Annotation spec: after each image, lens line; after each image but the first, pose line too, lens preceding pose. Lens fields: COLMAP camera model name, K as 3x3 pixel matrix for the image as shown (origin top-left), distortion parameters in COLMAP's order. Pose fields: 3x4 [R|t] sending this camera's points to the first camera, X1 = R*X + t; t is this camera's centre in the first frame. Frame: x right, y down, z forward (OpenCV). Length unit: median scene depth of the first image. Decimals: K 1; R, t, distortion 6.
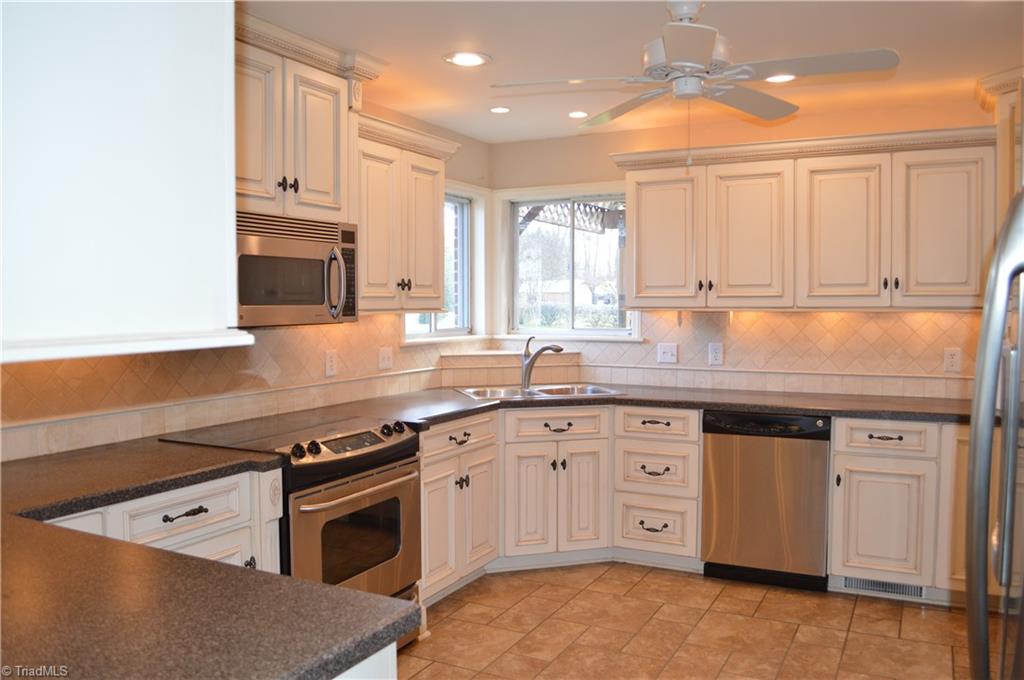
lens RADIAL K [[819.4, 0, 515.0], [0, 819.4, 344.9], [0, 0, 1]] dist [-0.086585, 0.011969]
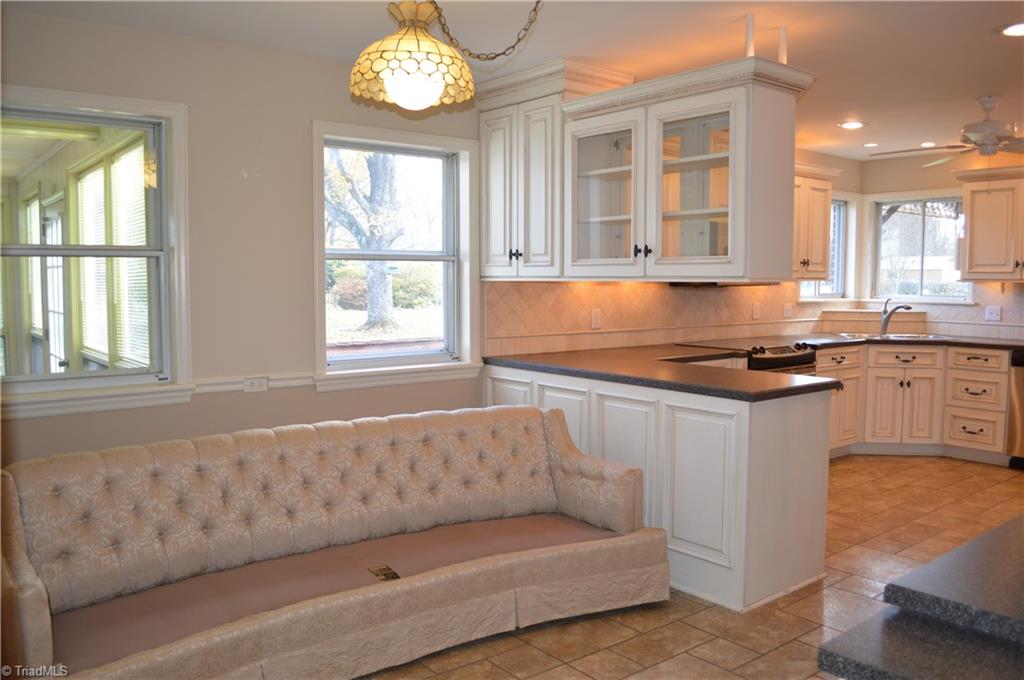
lens RADIAL K [[819.4, 0, 515.3], [0, 819.4, 345.1], [0, 0, 1]] dist [-0.086585, 0.011969]
pose [[0.914148, 0.037961, -0.403599, -0.007518], [-0.025655, 0.999028, 0.035856, 0.041085], [0.404568, -0.022423, 0.914233, -0.620964]]
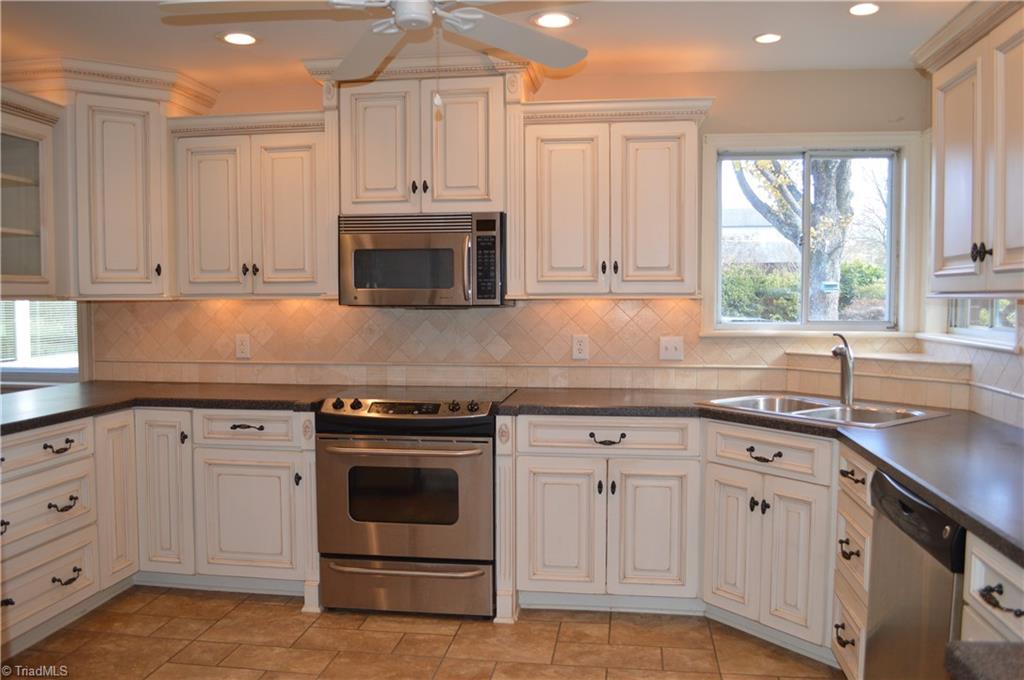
lens RADIAL K [[819.4, 0, 511.7], [0, 819.4, 342.4], [0, 0, 1]] dist [-0.086585, 0.011969]
pose [[0.328781, 0.054159, -0.942852, 0.654100], [-0.048643, 0.998000, 0.040364, -0.018609], [0.943153, 0.032592, 0.330758, 0.536687]]
